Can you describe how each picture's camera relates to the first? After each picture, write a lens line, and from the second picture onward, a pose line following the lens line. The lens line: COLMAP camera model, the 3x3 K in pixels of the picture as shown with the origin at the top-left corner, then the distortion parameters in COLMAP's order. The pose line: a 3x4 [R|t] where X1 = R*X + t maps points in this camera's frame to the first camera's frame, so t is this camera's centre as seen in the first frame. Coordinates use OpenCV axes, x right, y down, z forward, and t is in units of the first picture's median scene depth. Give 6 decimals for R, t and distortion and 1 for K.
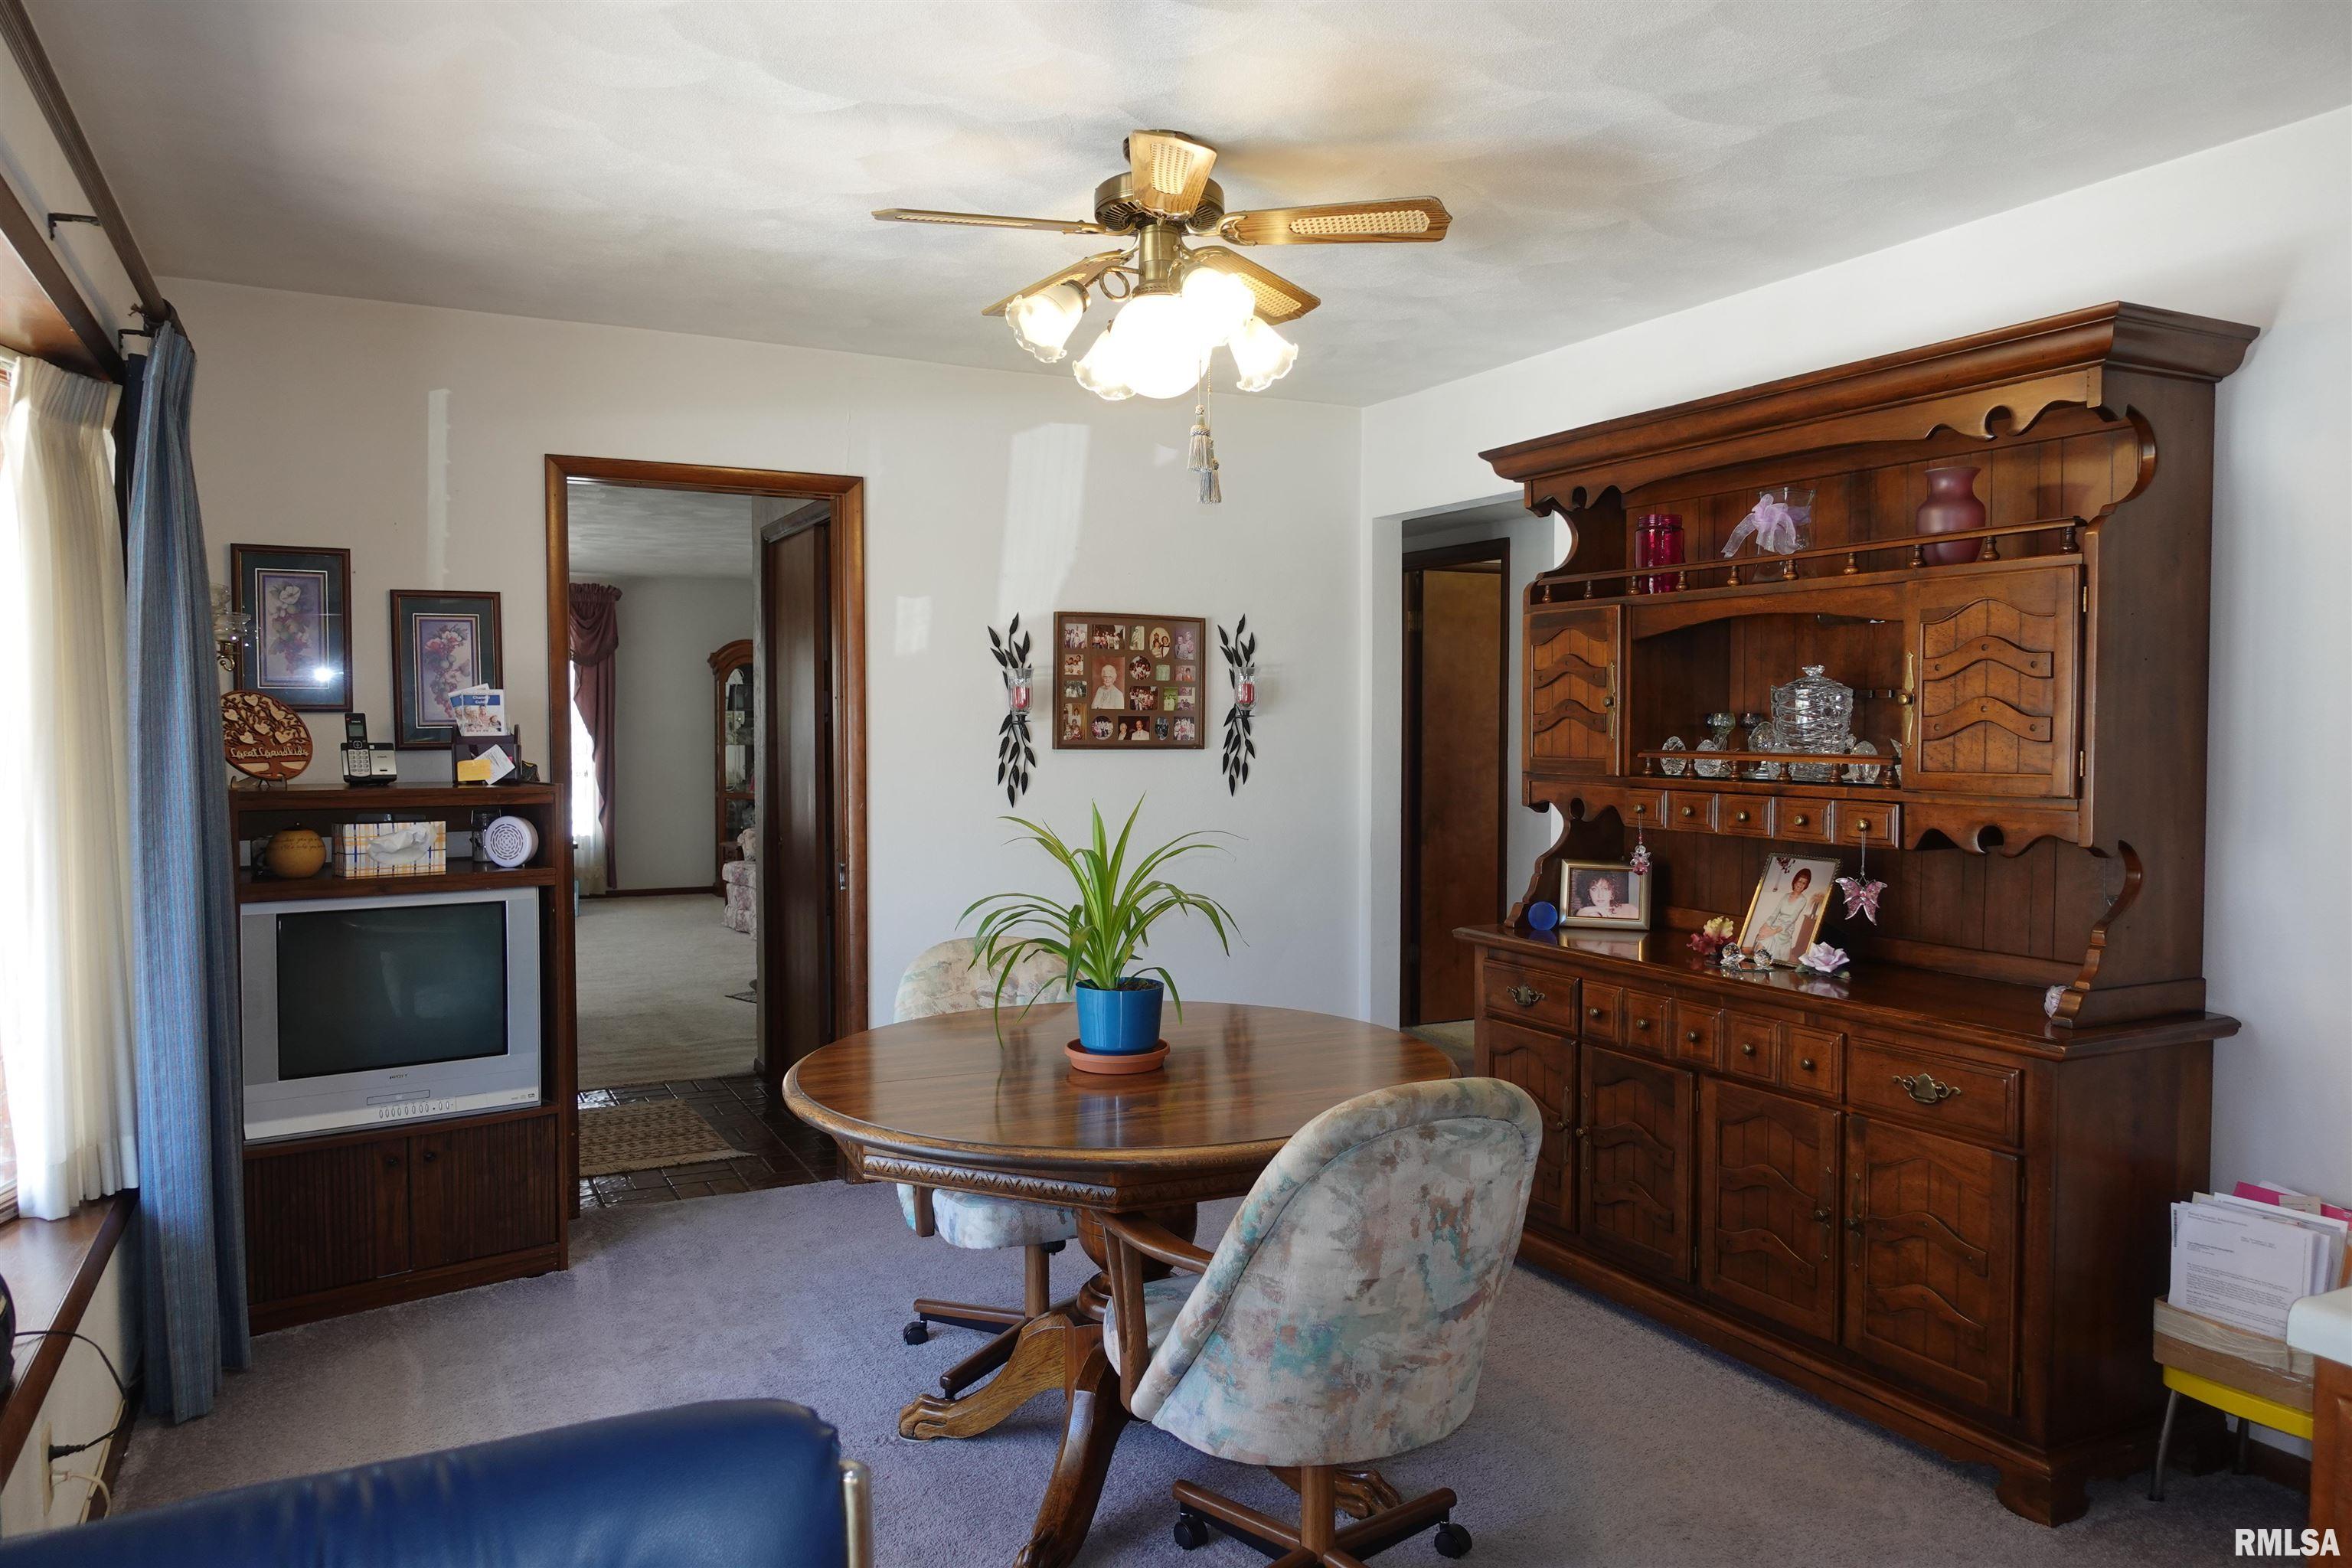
lens RADIAL K [[1624.9, 0, 1177.6], [0, 1624.9, 780.3], [0, 0, 1]] dist [0.005172, -0.002843]
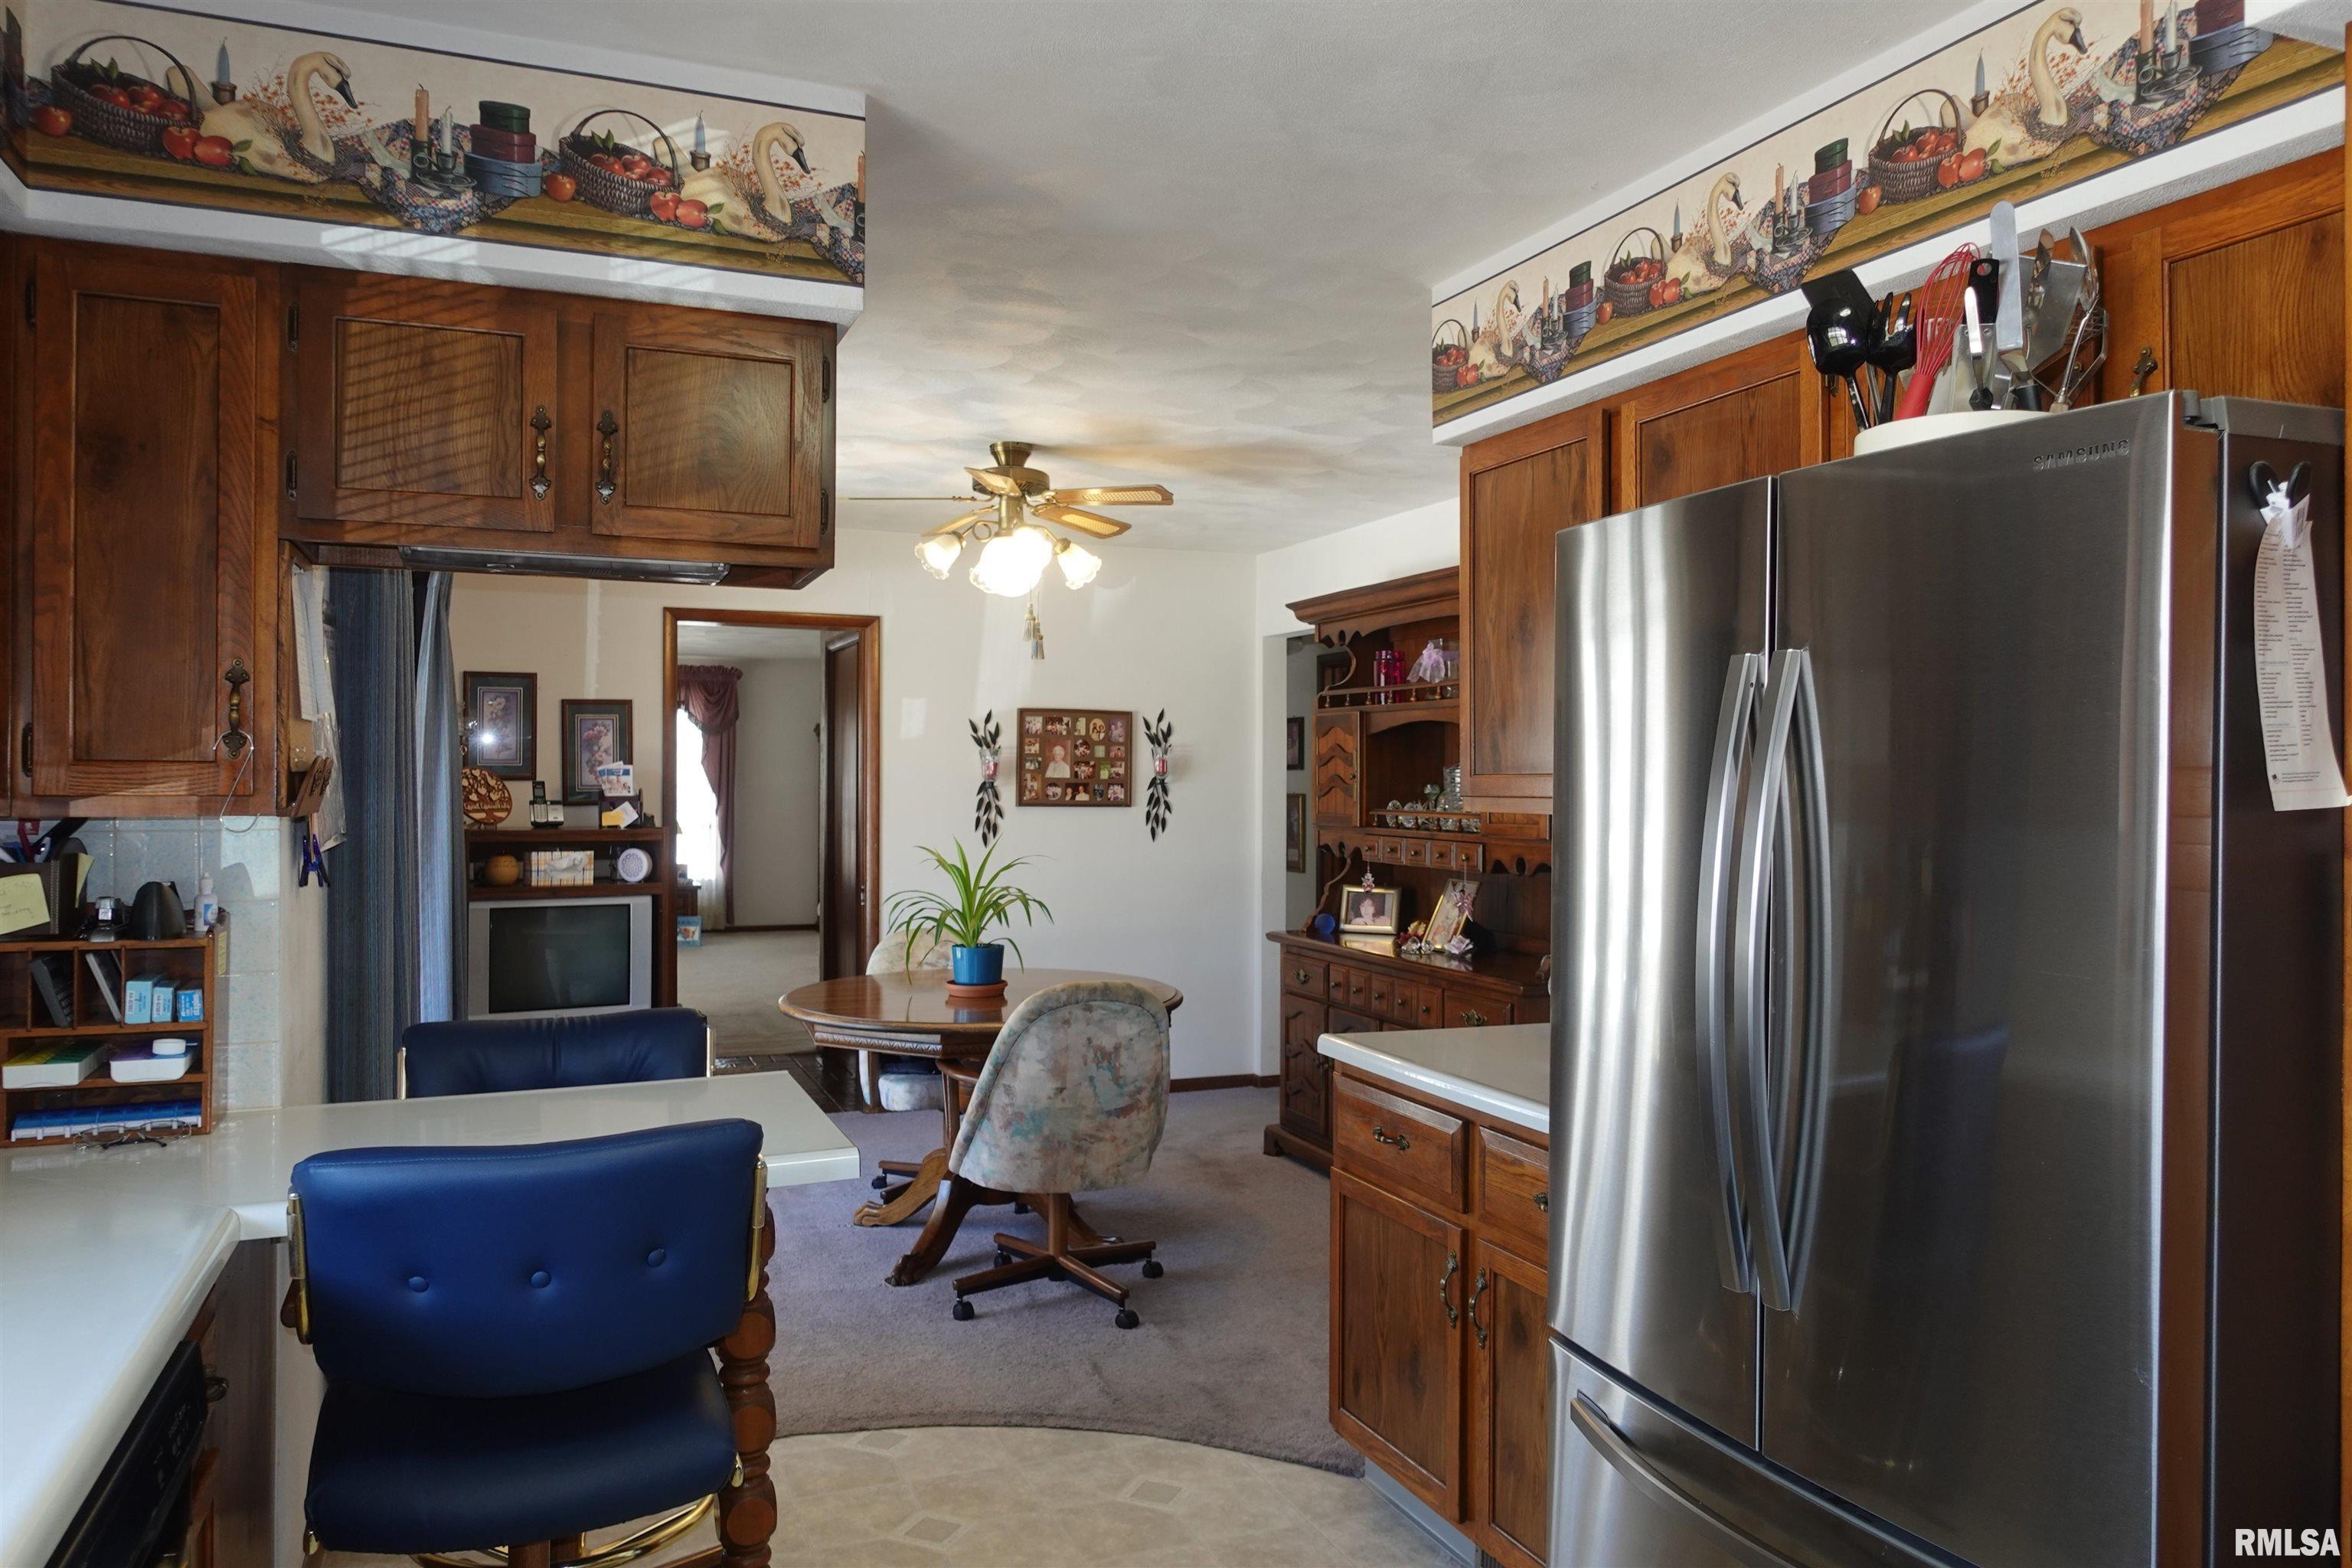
lens RADIAL K [[1627.9, 0, 1154.3], [0, 1627.9, 779.0], [0, 0, 1]] dist [0.017741, -0.000999]
pose [[0.995665, 0.003519, -0.092948, 0.211759], [-0.006915, 0.999319, -0.036233, 0.008706], [0.092757, 0.036719, 0.995011, -0.468504]]
